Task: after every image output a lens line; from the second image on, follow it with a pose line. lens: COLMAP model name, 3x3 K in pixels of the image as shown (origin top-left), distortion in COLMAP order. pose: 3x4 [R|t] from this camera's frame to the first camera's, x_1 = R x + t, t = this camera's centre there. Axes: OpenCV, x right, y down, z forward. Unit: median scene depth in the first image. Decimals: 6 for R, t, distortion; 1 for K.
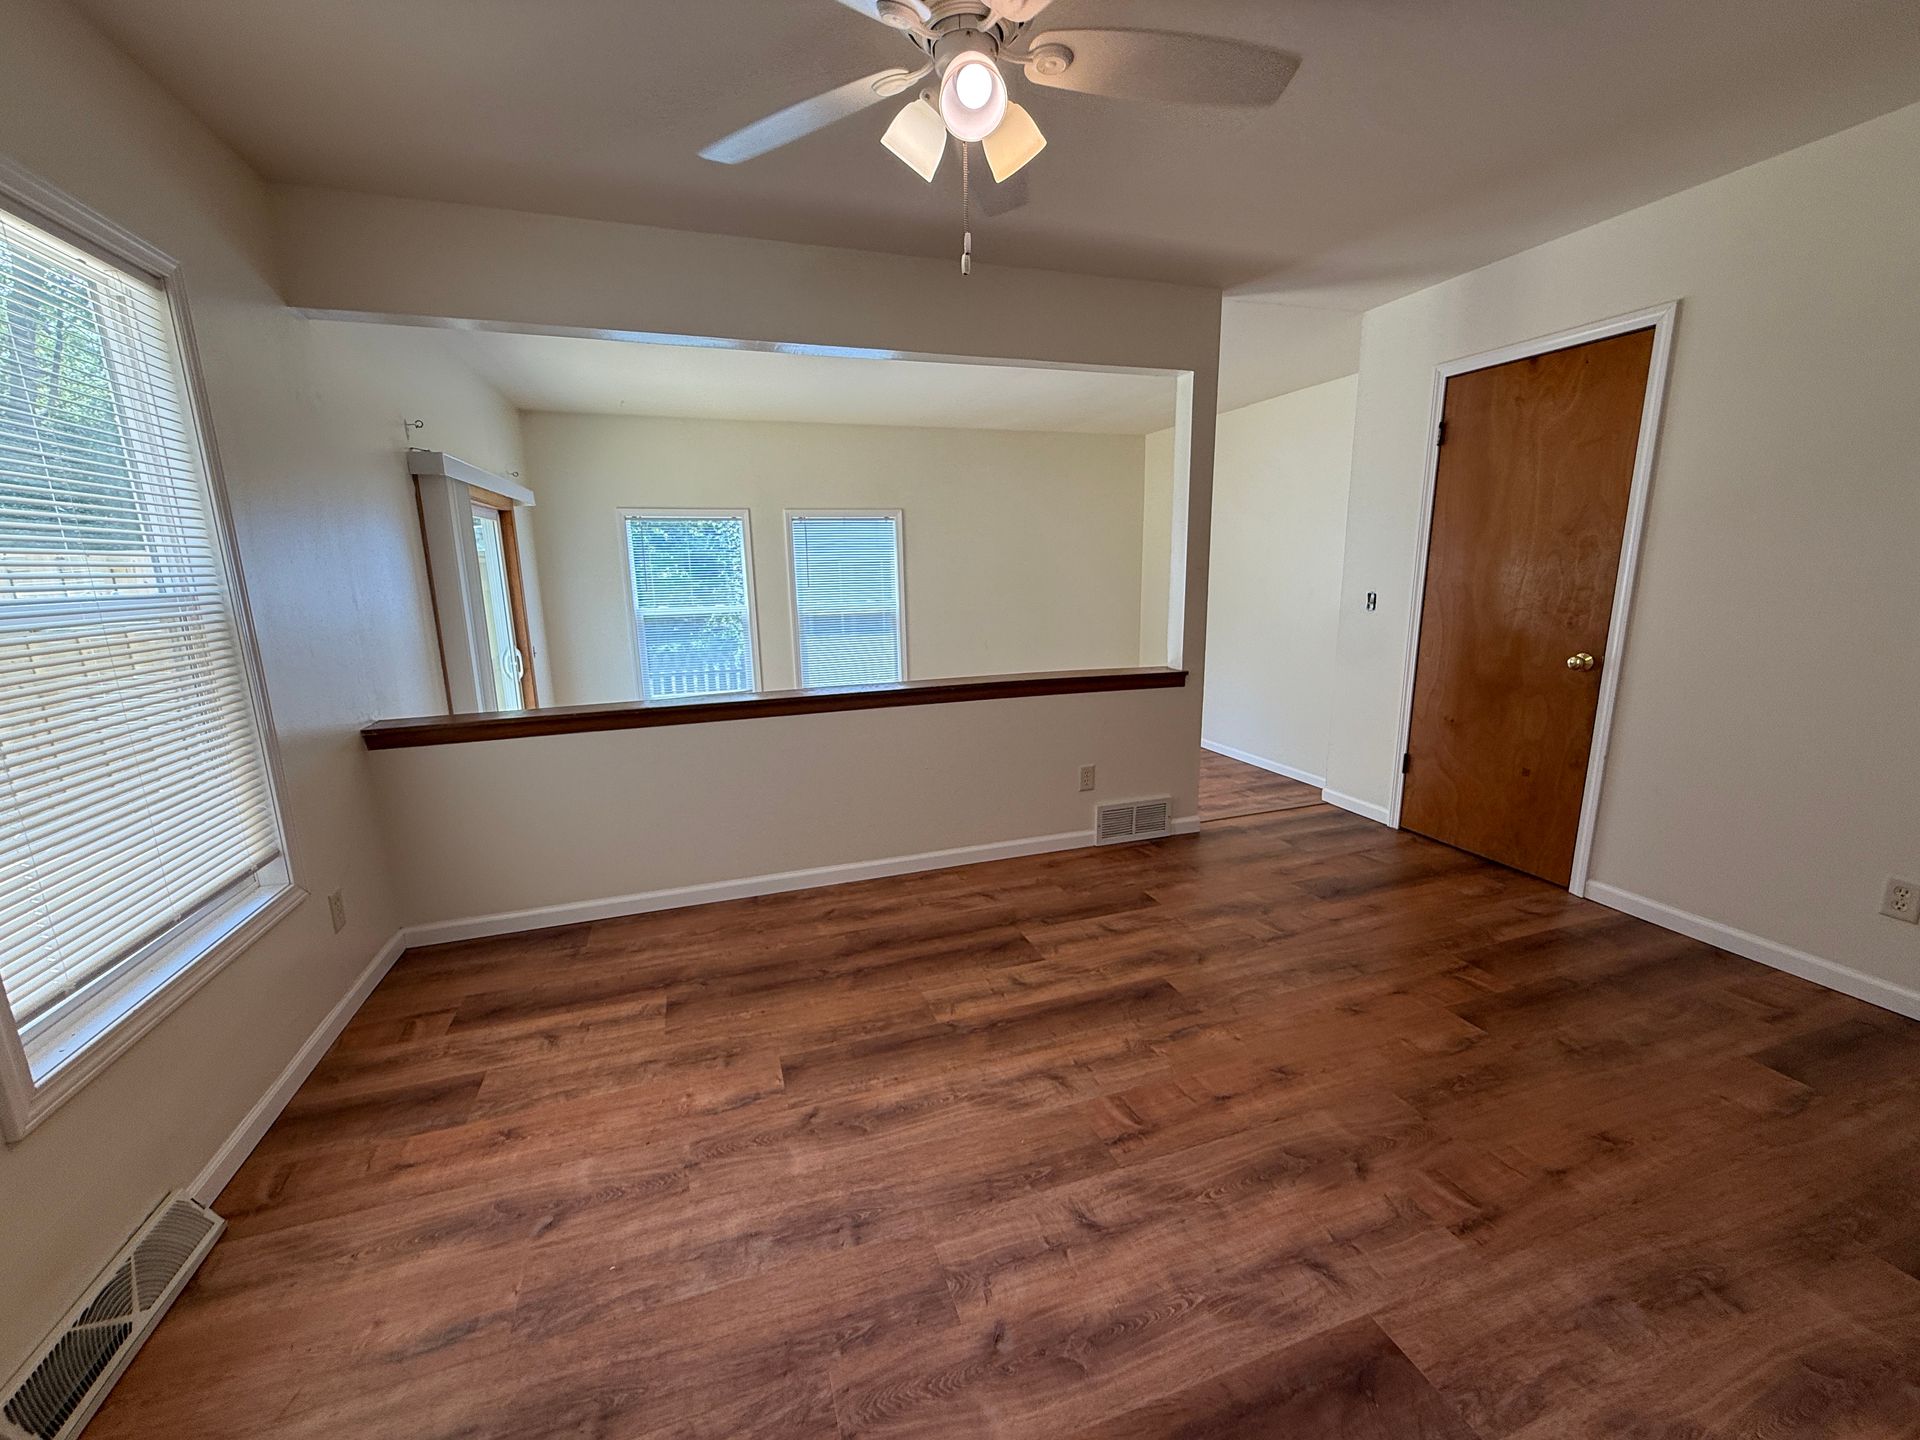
lens RADIAL K [[771.1, 0, 954.6], [0, 771.1, 723.4], [0, 0, 1]] dist [0.002327, 0.000166]
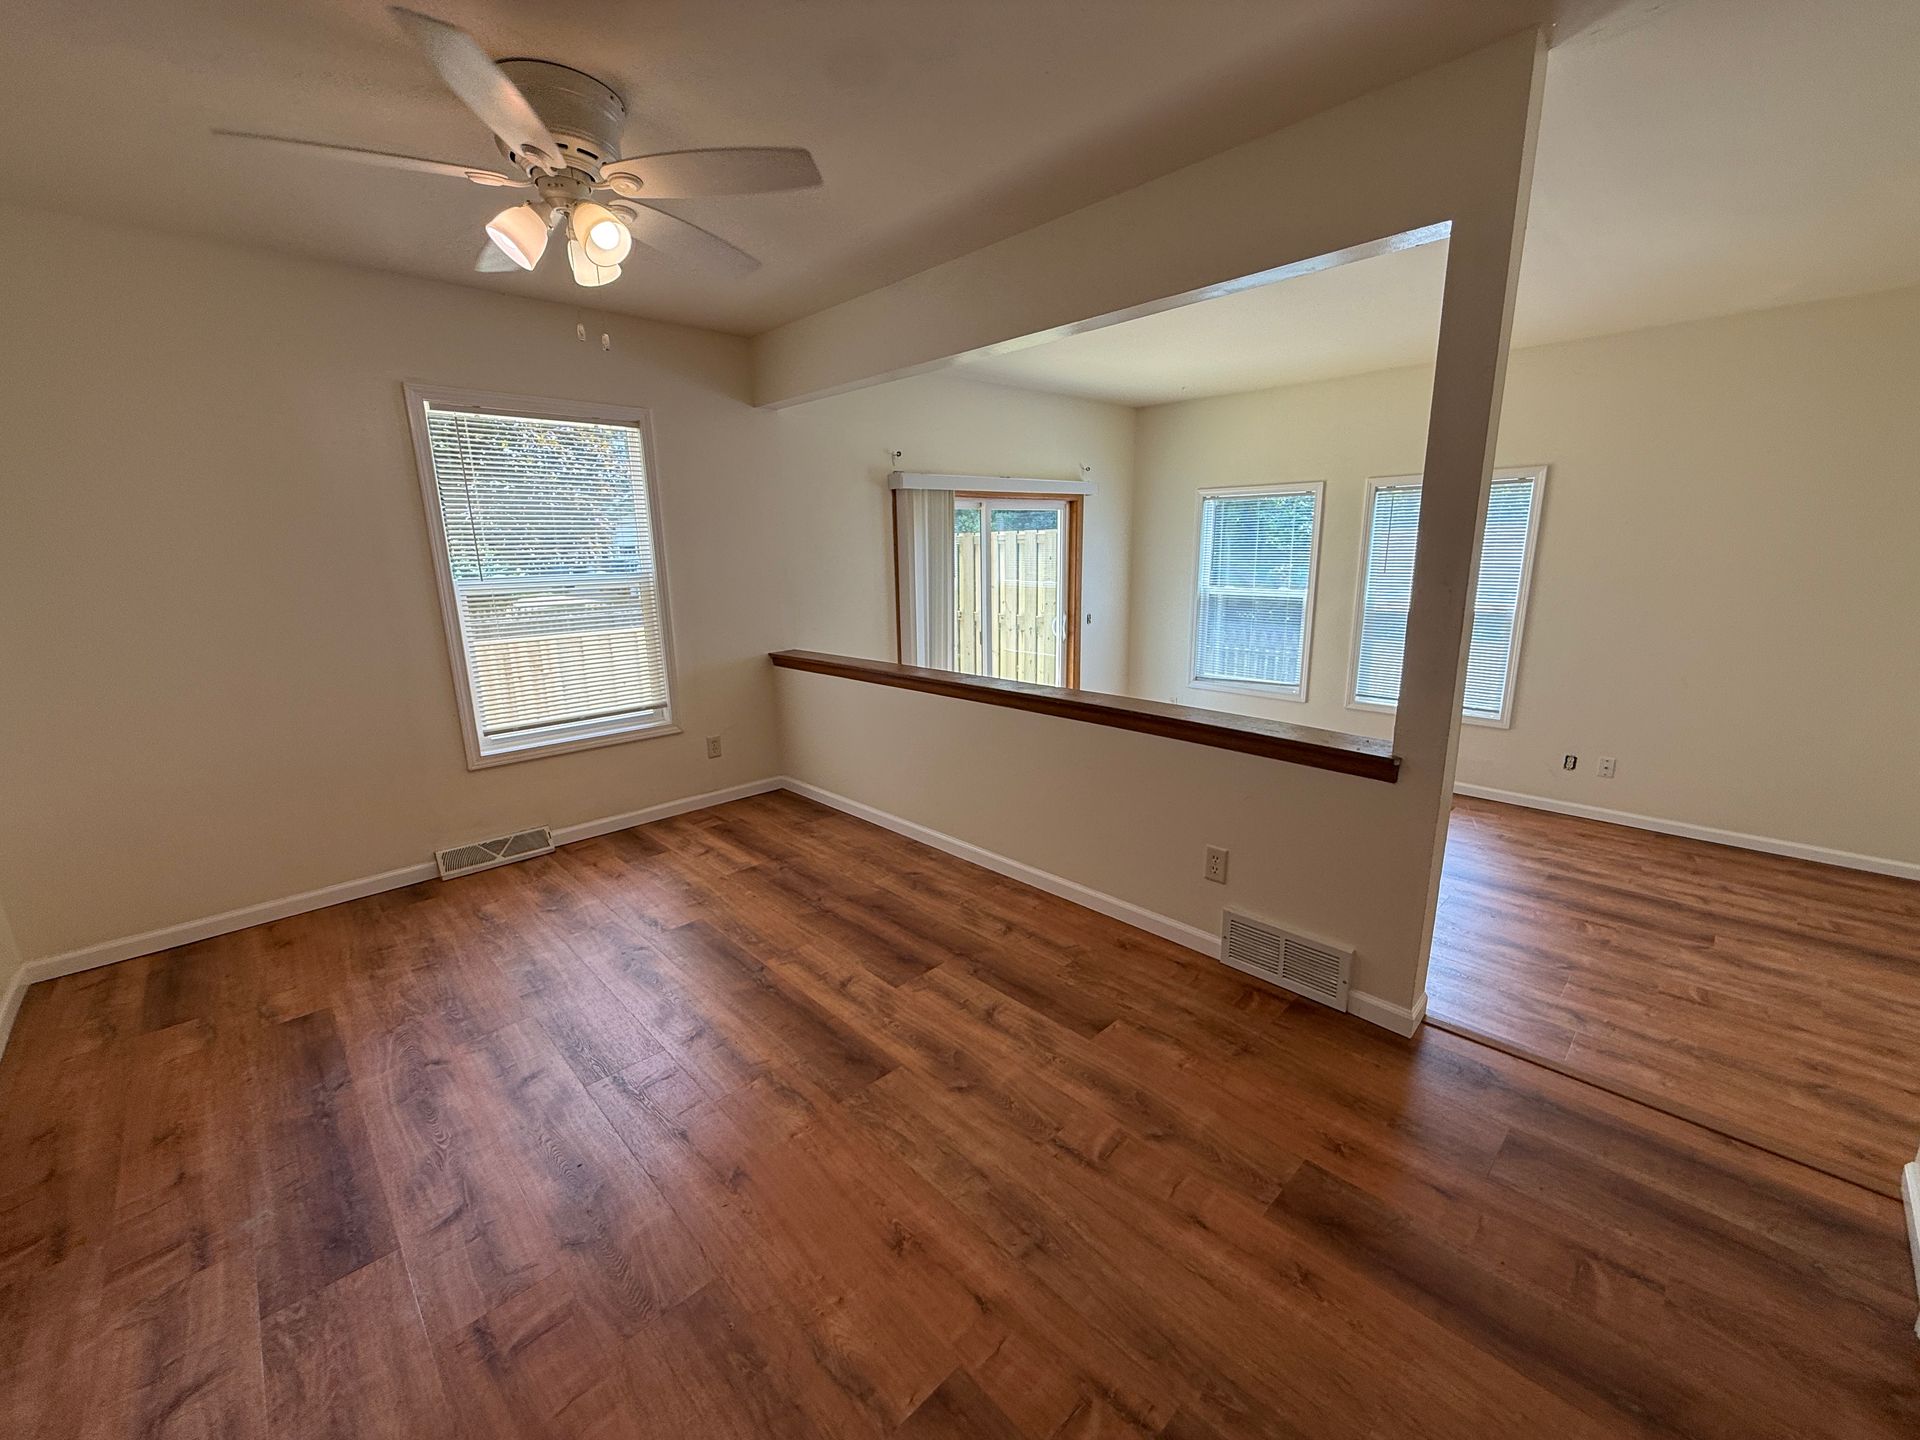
lens RADIAL K [[771.1, 0, 952.8], [0, 771.1, 723.8], [0, 0, 1]] dist [0.002327, 0.000166]
pose [[0.420632, 0.216261, -0.881079, 0.926671], [-0.173692, 0.972405, 0.155756, -0.173621], [0.890449, 0.087521, 0.446587, 0.613856]]
